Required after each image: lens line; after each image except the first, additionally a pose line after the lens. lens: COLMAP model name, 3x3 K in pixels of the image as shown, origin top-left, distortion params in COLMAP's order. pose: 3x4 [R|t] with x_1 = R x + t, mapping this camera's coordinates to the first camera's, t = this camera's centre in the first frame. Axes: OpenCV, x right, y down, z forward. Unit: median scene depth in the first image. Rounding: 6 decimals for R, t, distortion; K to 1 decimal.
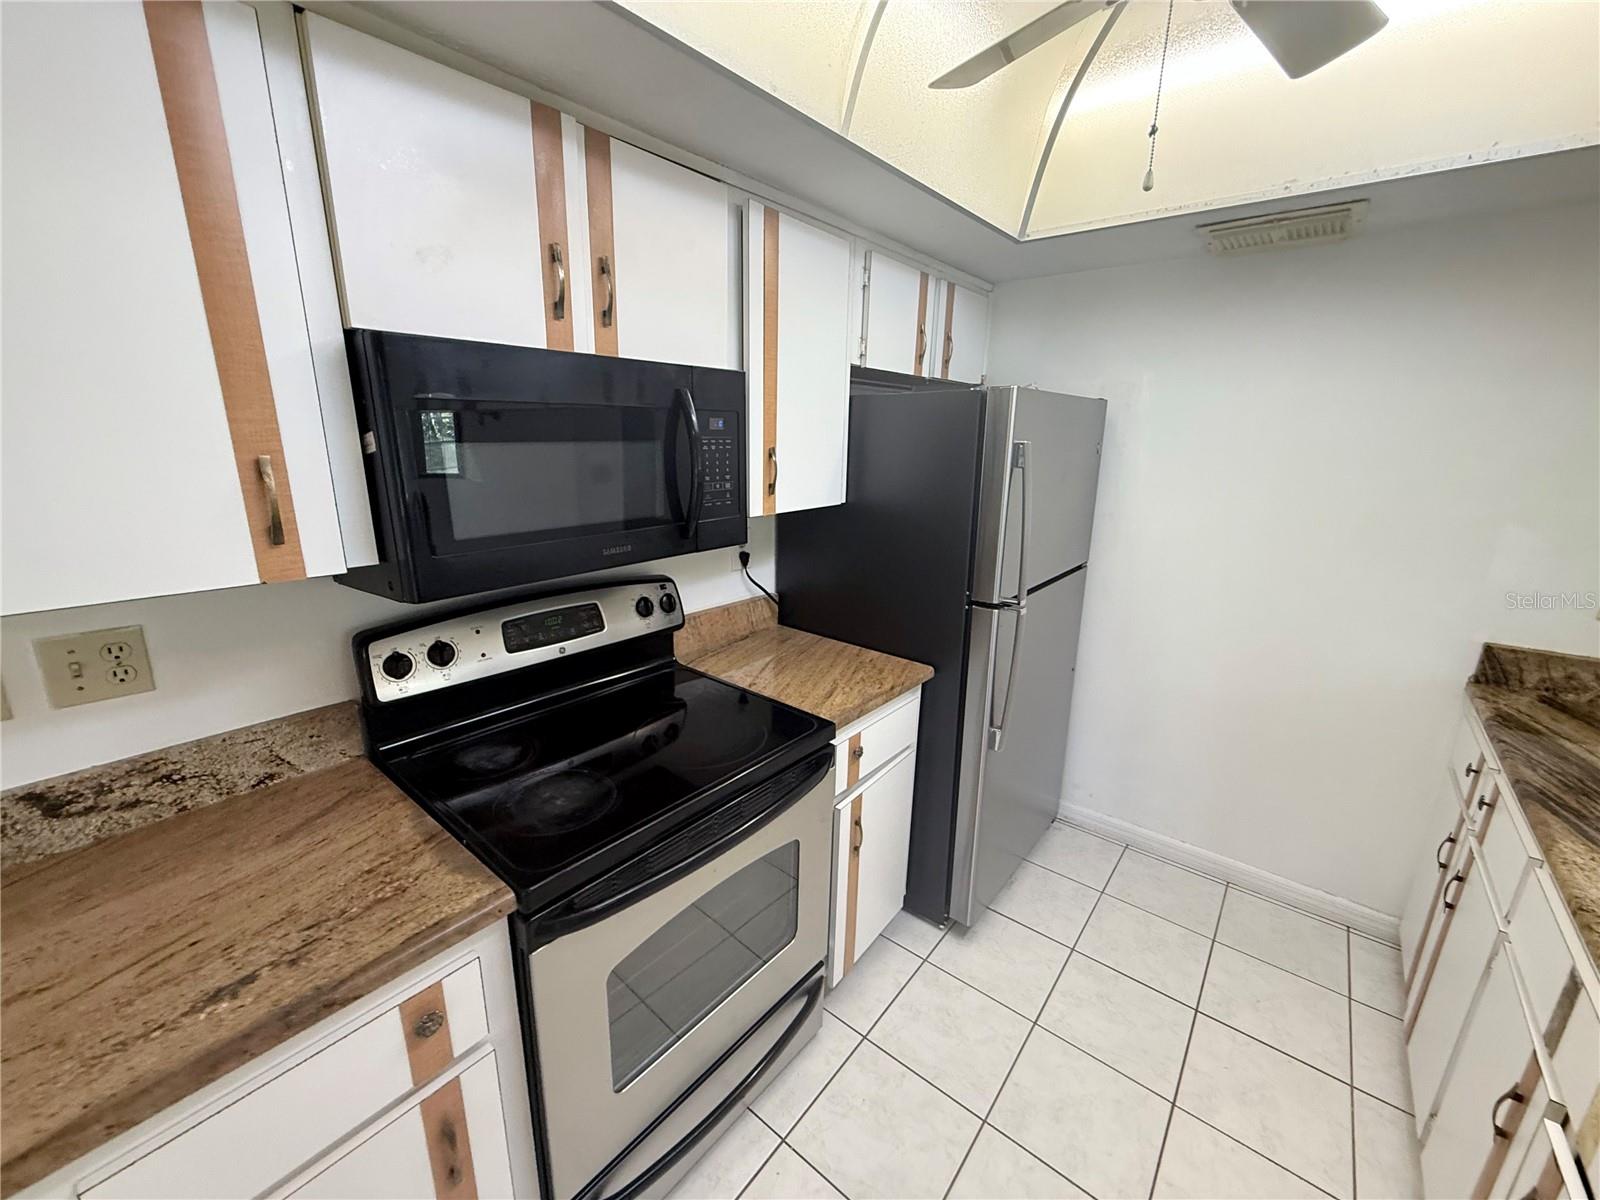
lens RADIAL K [[636.6, 0, 796.3], [0, 636.6, 598.5], [0, 0, 1]] dist [-0.002614, 0.000642]
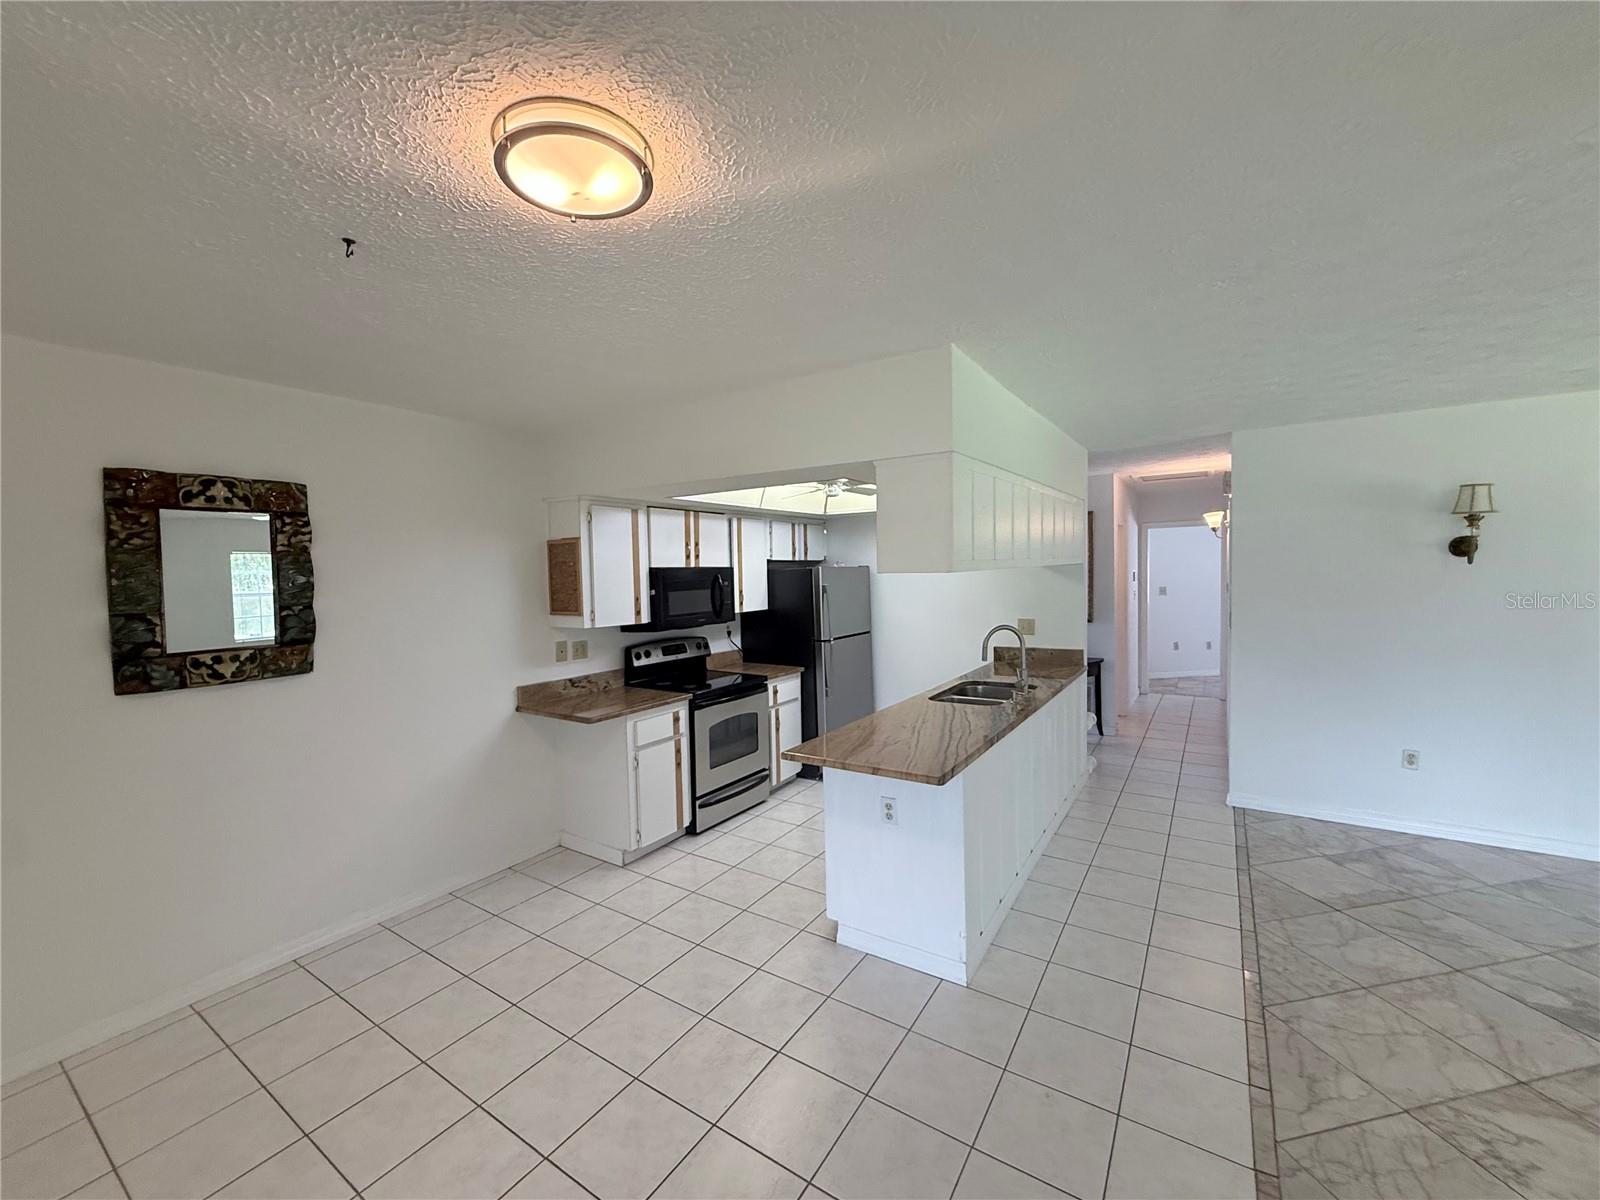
lens RADIAL K [[636.6, 0, 798.3], [0, 636.6, 600.7], [0, 0, 1]] dist [-0.002614, 0.000642]
pose [[0.993165, -0.041880, 0.108948, -0.110175], [0.063857, 0.976291, -0.206828, 0.485977], [-0.097703, 0.212371, 0.972292, -2.085126]]
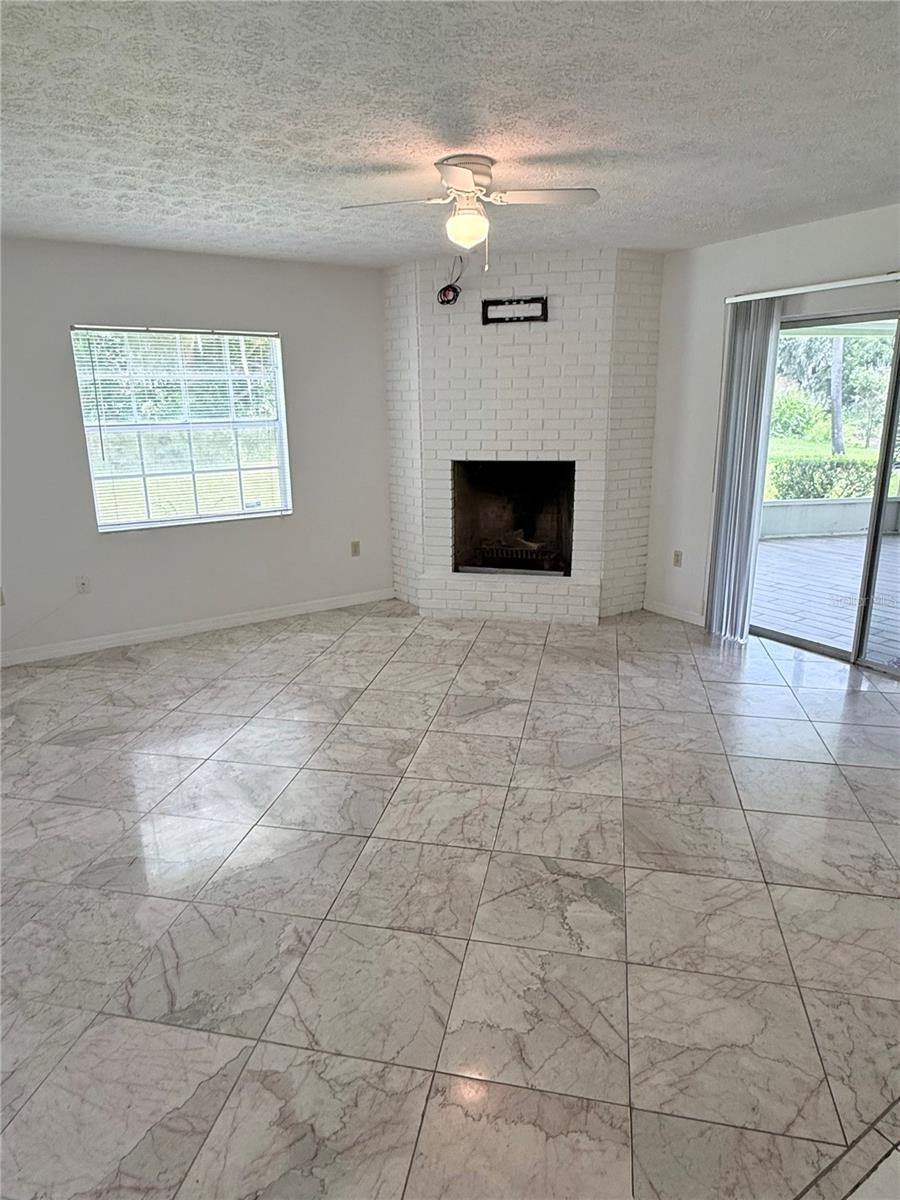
lens RADIAL K [[740.3, 0, 447.0], [0, 740.3, 601.0], [0, 0, 1]] dist [0.004579, -0.003019]
pose [[-0.953918, -0.079460, 0.289356, 1.754730], [0.079021, 0.863741, 0.497702, -0.144445], [-0.289476, 0.497632, -0.817659, 0.532728]]
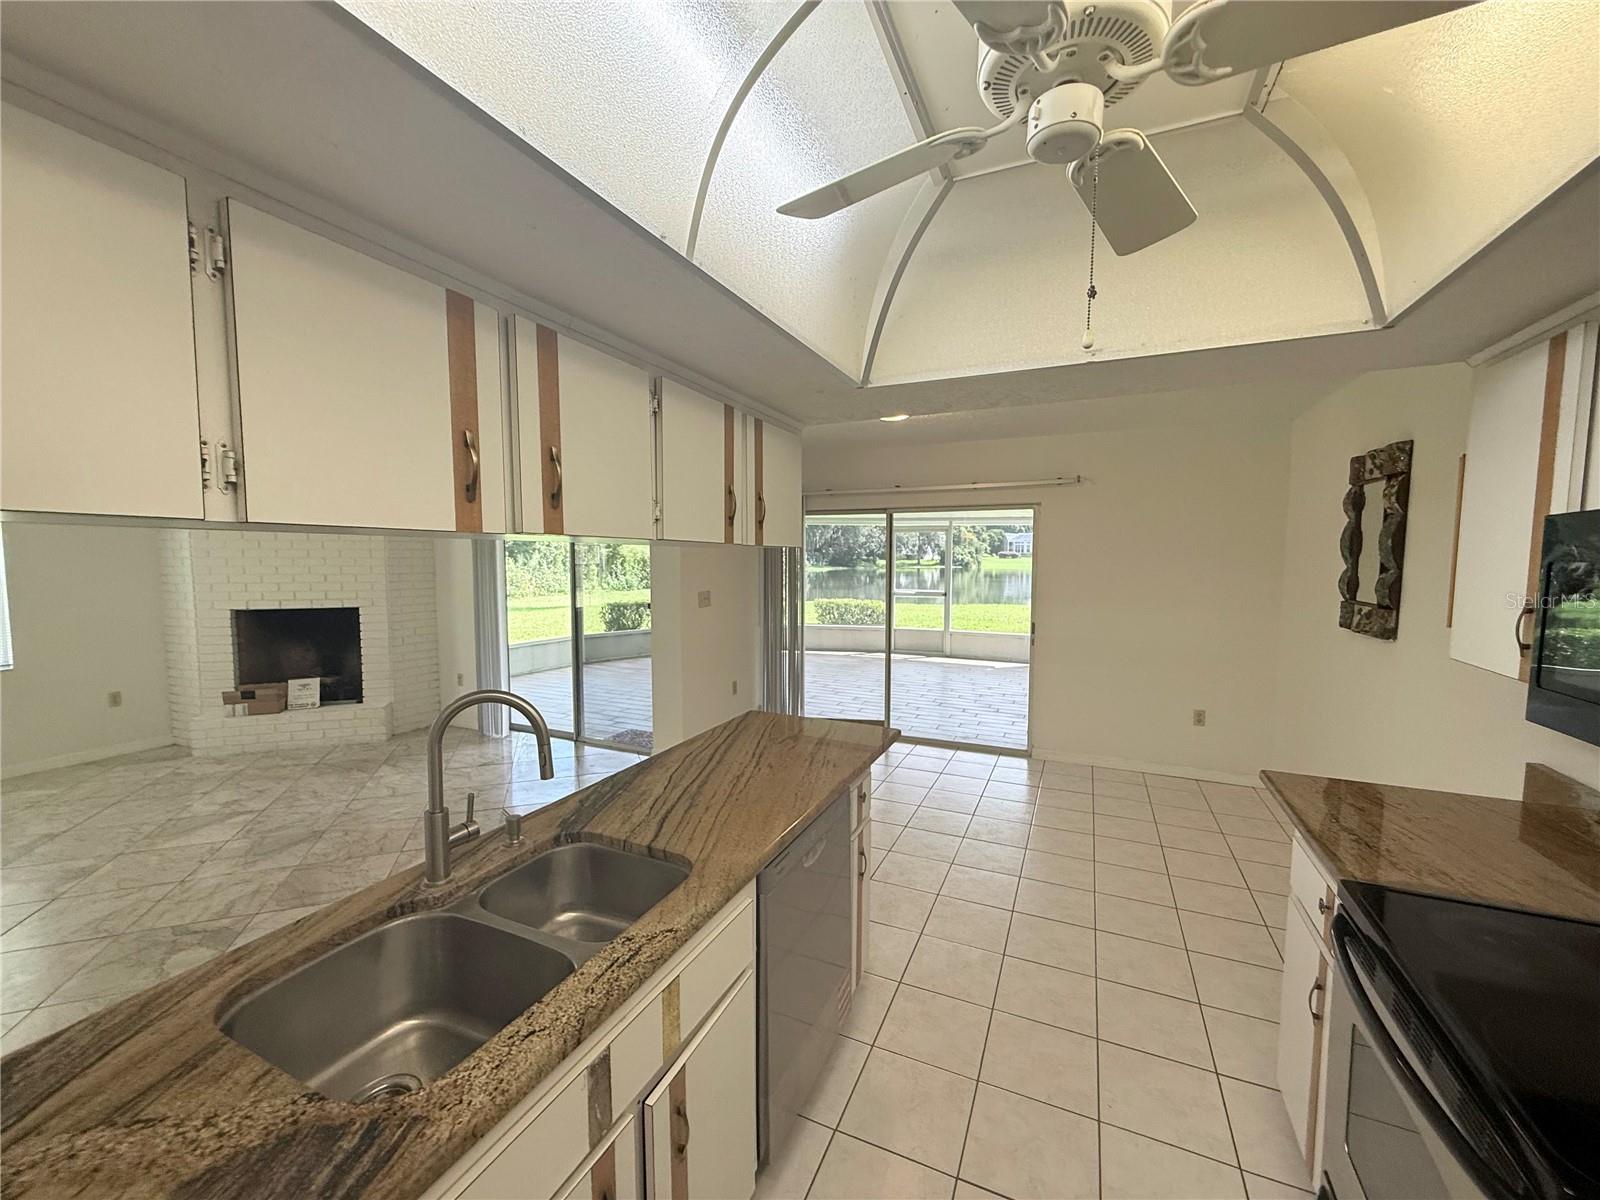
lens RADIAL K [[636.6, 0, 800.2], [0, 636.6, 598.1], [0, 0, 1]] dist [-0.002614, 0.000642]
pose [[-0.966167, 0.002669, -0.257902, 0.727391], [-0.080671, 0.946648, 0.312010, -0.329702], [0.244975, 0.322260, -0.914405, 1.136833]]
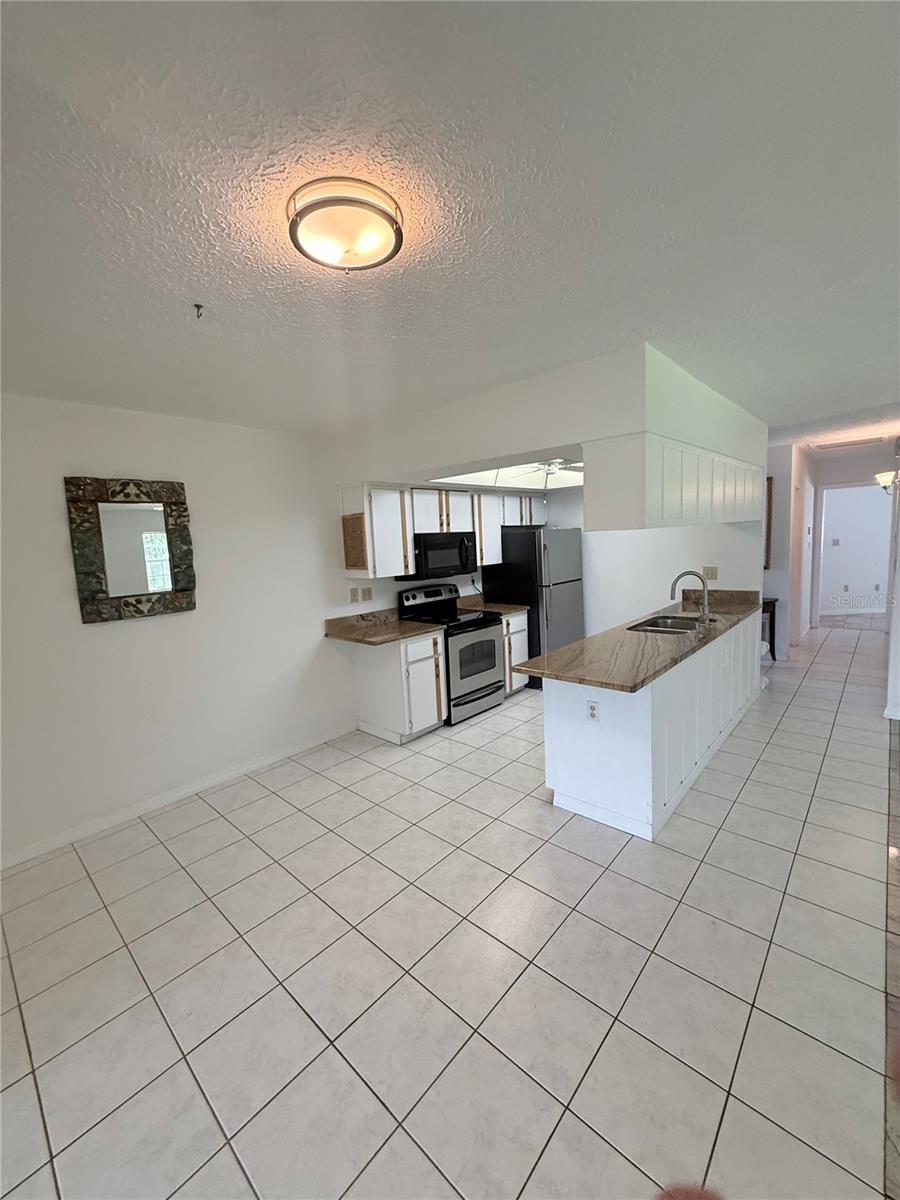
lens RADIAL K [[477.5, 0, 450.4], [0, 477.5, 597.2], [0, 0, 1]] dist [-0.002614, 0.000642]
pose [[0.996770, -0.058108, -0.055440, -0.092739], [0.050034, 0.989266, -0.137293, 0.505020], [0.062823, 0.134075, 0.988978, -2.100985]]
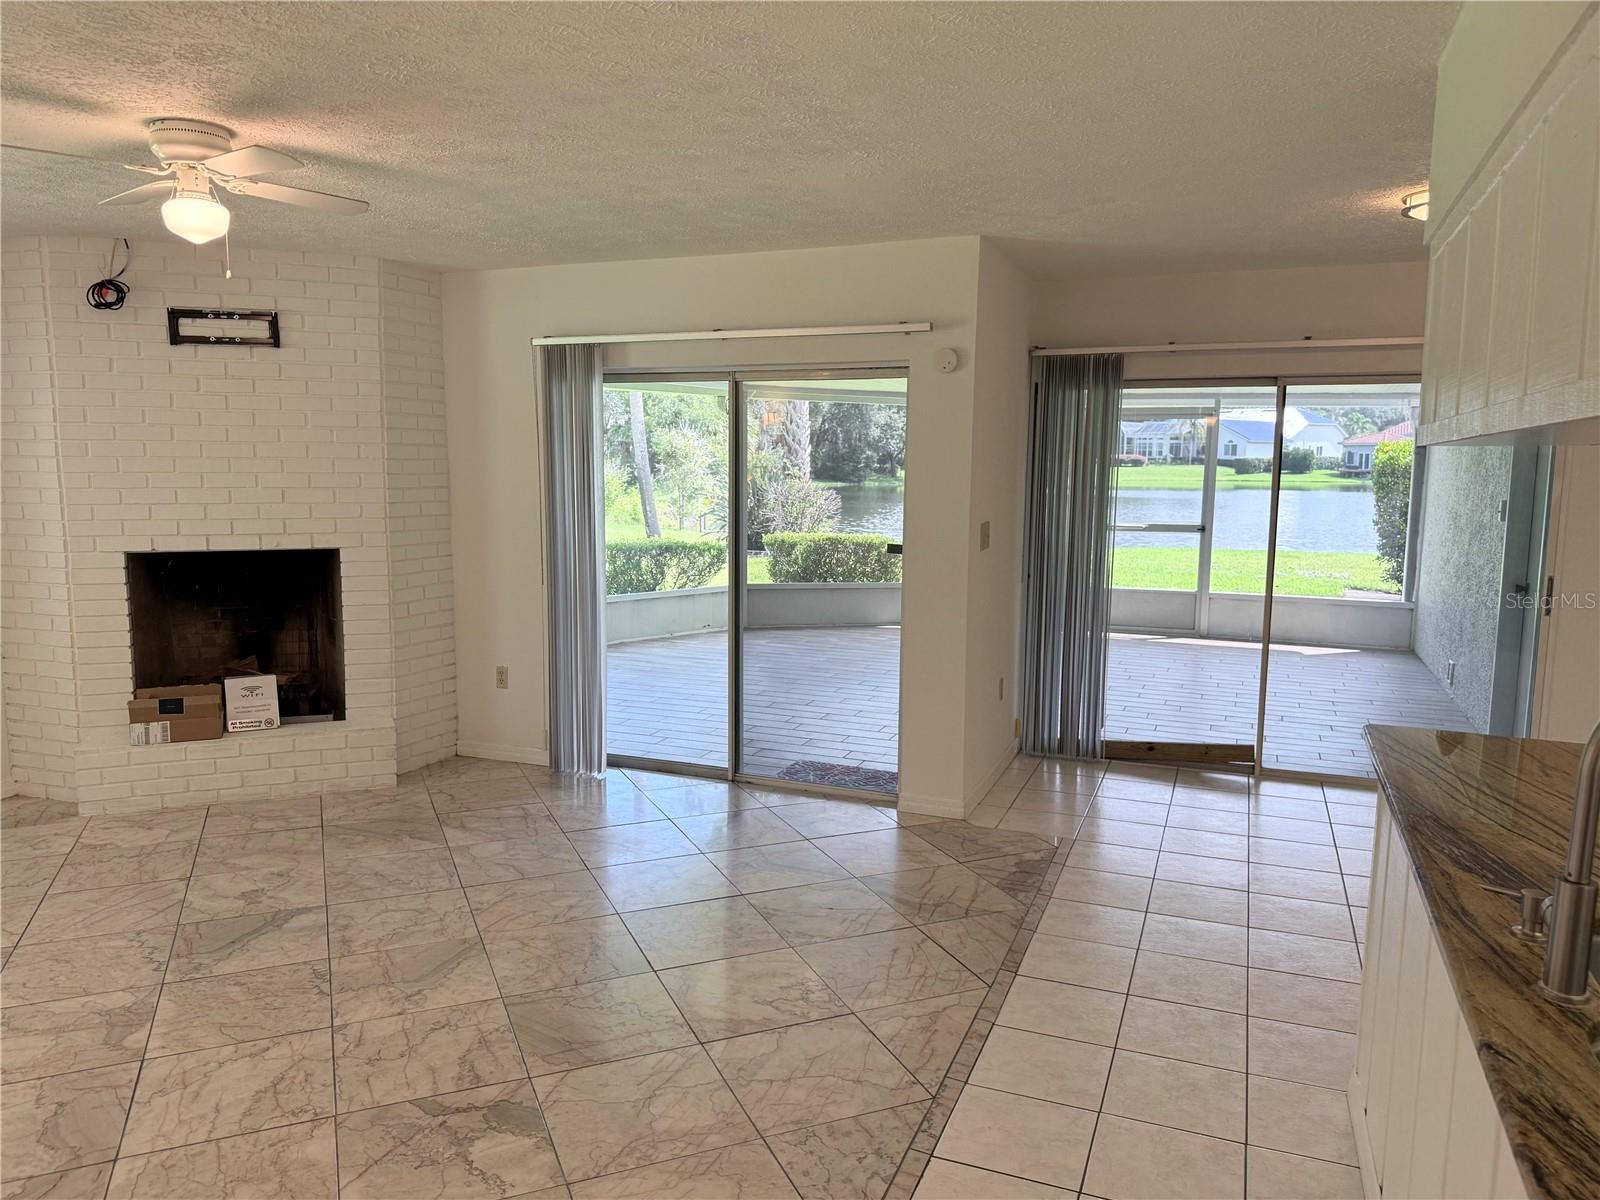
lens RADIAL K [[1123.5, 0, 789.3], [0, 1123.5, 604.9], [0, 0, 1]] dist [0.056885, -0.060823]
pose [[-0.954004, 0.018213, -0.299241, 1.957053], [-0.096828, 0.925938, 0.365051, -0.227040], [0.283727, 0.377235, -0.881585, 0.852229]]
